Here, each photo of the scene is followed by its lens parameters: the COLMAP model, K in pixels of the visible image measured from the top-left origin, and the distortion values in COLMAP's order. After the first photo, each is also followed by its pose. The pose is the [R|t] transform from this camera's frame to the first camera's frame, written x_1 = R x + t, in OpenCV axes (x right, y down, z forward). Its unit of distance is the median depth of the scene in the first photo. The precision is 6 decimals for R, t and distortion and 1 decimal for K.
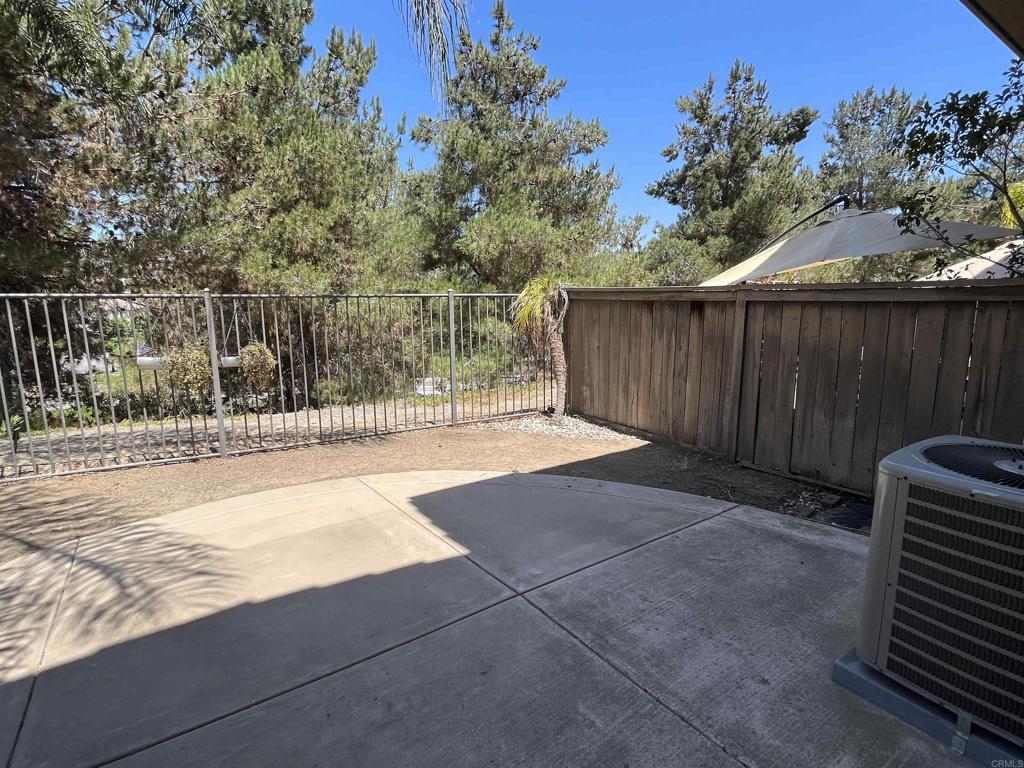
lens RADIAL K [[520.1, 0, 509.2], [0, 520.1, 380.5], [0, 0, 1]] dist [-0.002632, -0.000498]
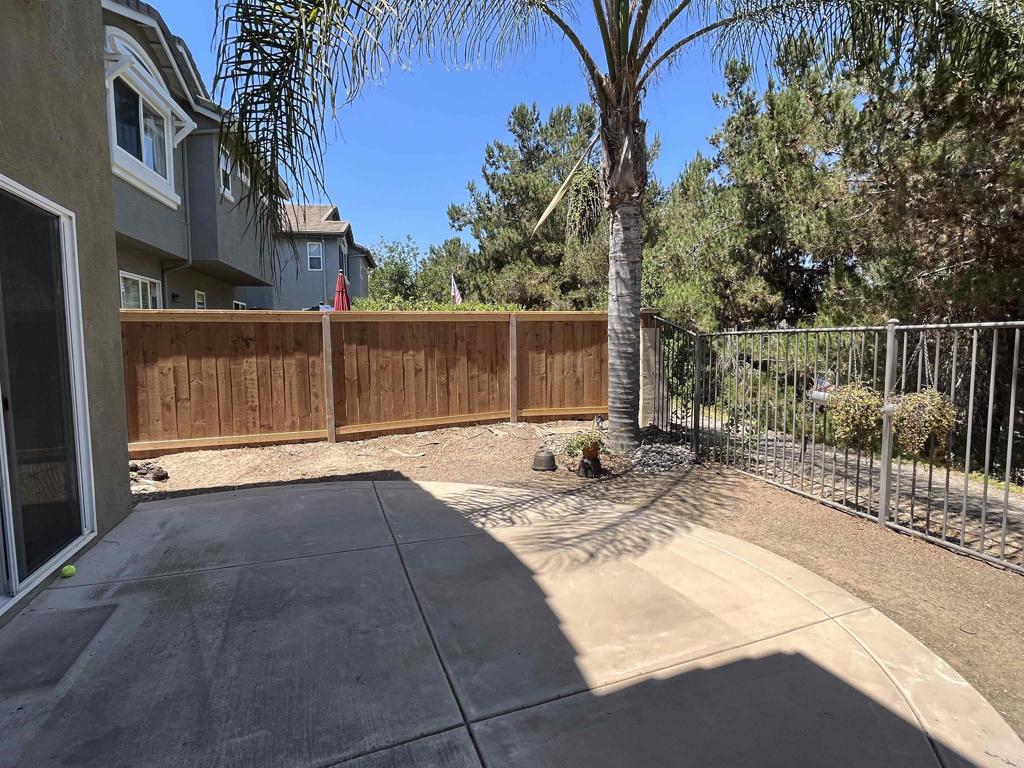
lens RADIAL K [[520.1, 0, 509.2], [0, 520.1, 380.5], [0, 0, 1]] dist [-0.002632, -0.000498]
pose [[-0.254904, 0.068972, -0.964504, 0.561796], [-0.135366, 0.985086, 0.106219, -0.129654], [0.957445, 0.157637, -0.241765, 0.949867]]
